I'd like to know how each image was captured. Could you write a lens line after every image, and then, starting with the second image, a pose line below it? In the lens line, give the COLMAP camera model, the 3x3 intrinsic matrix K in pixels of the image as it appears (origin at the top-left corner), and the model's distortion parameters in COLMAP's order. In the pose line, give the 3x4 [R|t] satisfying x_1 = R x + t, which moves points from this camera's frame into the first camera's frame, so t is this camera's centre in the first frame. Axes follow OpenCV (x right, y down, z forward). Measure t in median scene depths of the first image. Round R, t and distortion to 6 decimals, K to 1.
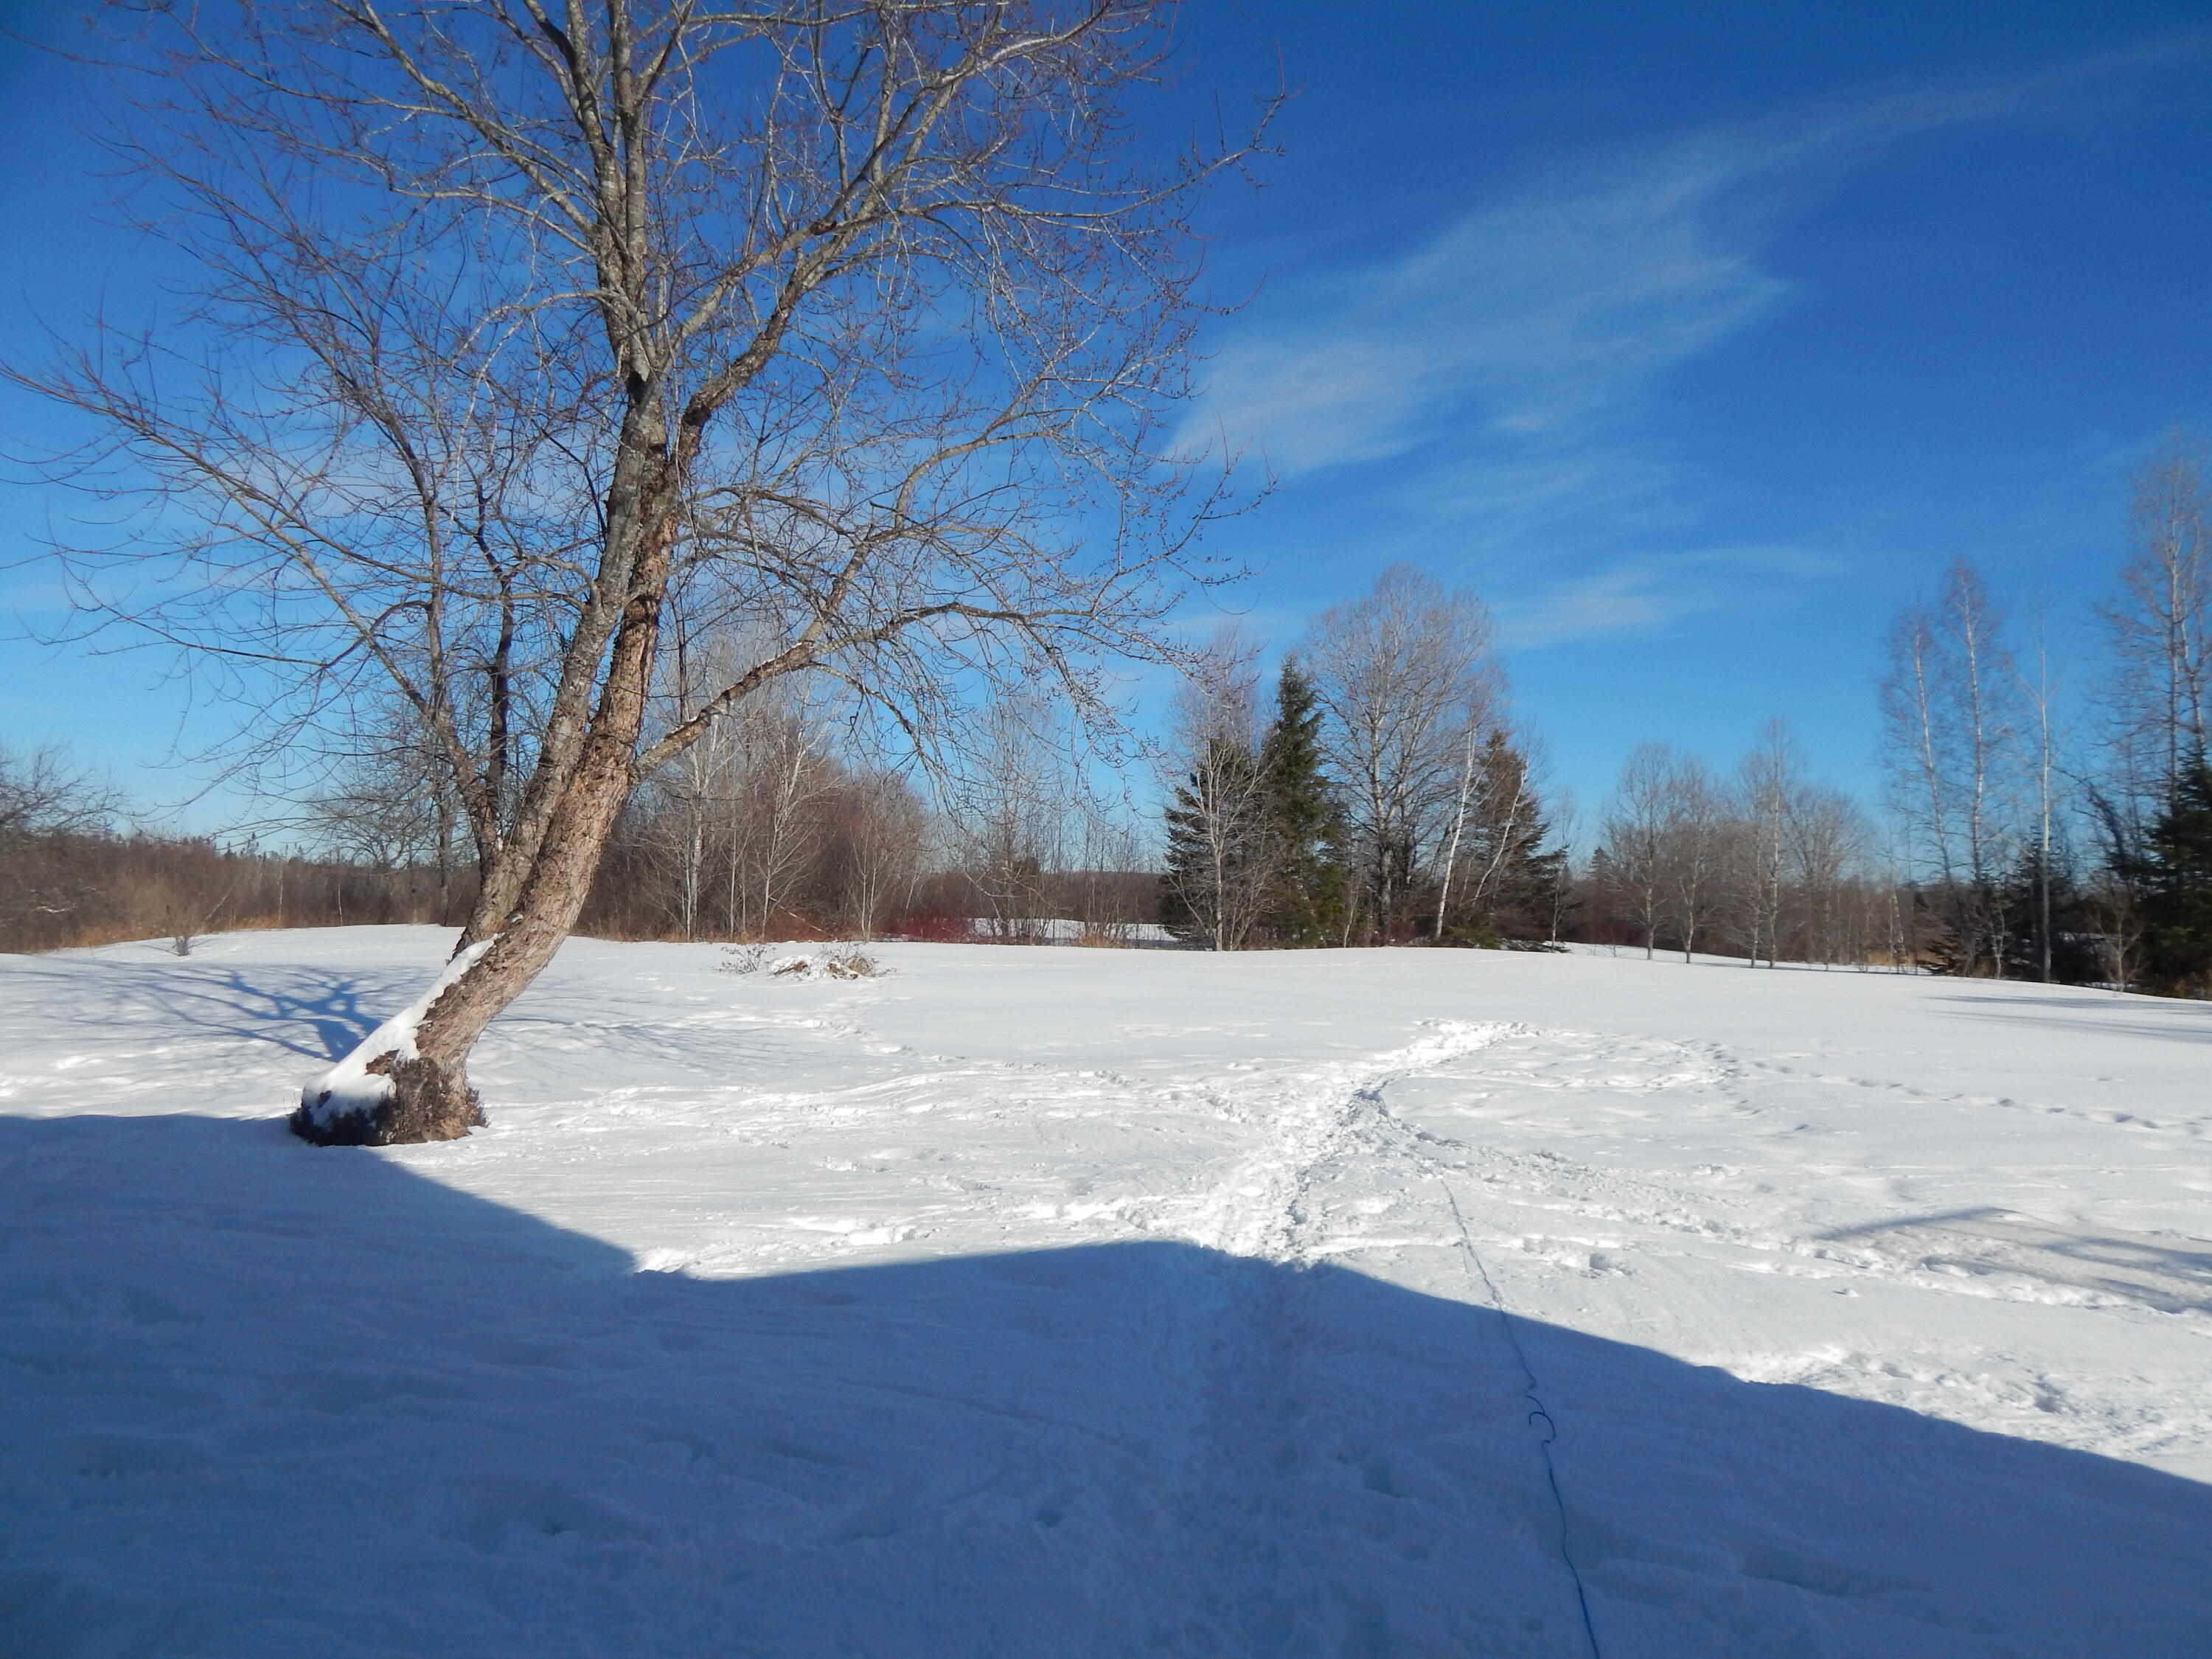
lens RADIAL K [[1478.2, 0, 1106.0], [0, 1478.2, 829.5], [0, 0, 1]] dist [0.001081, 0.001439]
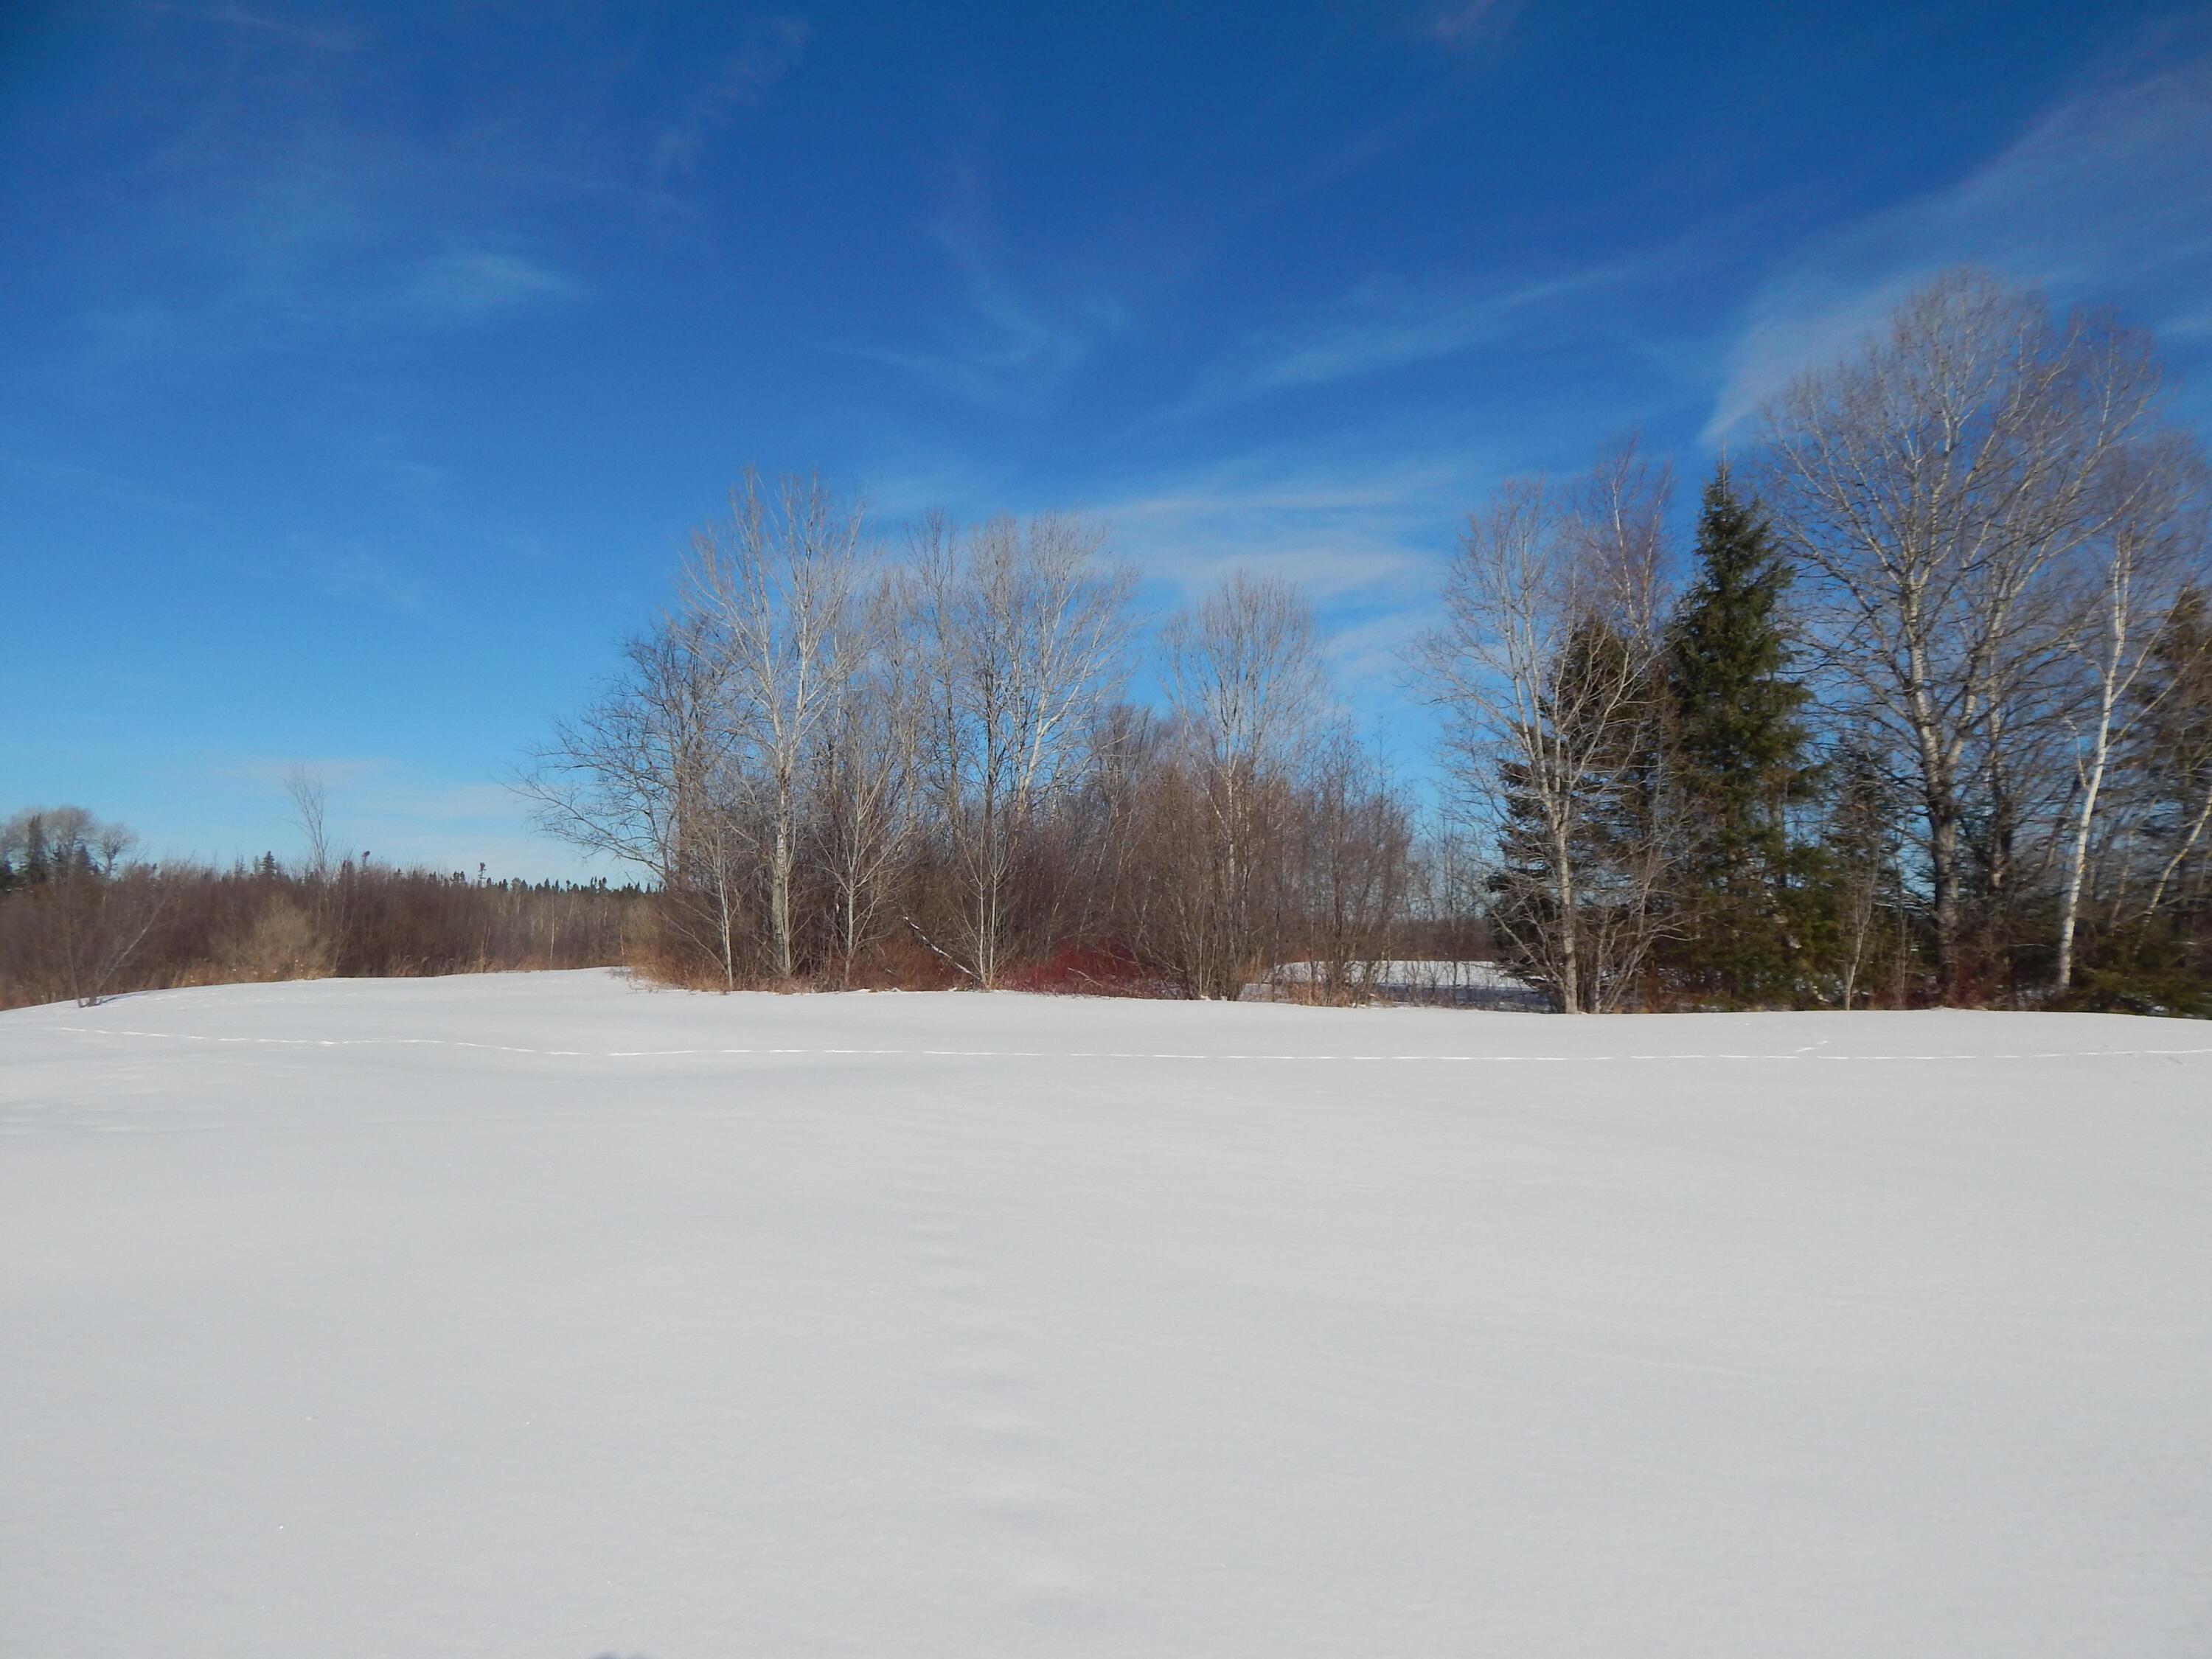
lens RADIAL K [[1478.2, 0, 1106.0], [0, 1478.2, 829.5], [0, 0, 1]] dist [0.001081, 0.001439]
pose [[0.931979, -0.032817, -0.361023, 0.106139], [0.019921, 0.999026, -0.039385, 0.032202], [0.361964, 0.029514, 0.931725, 0.417954]]
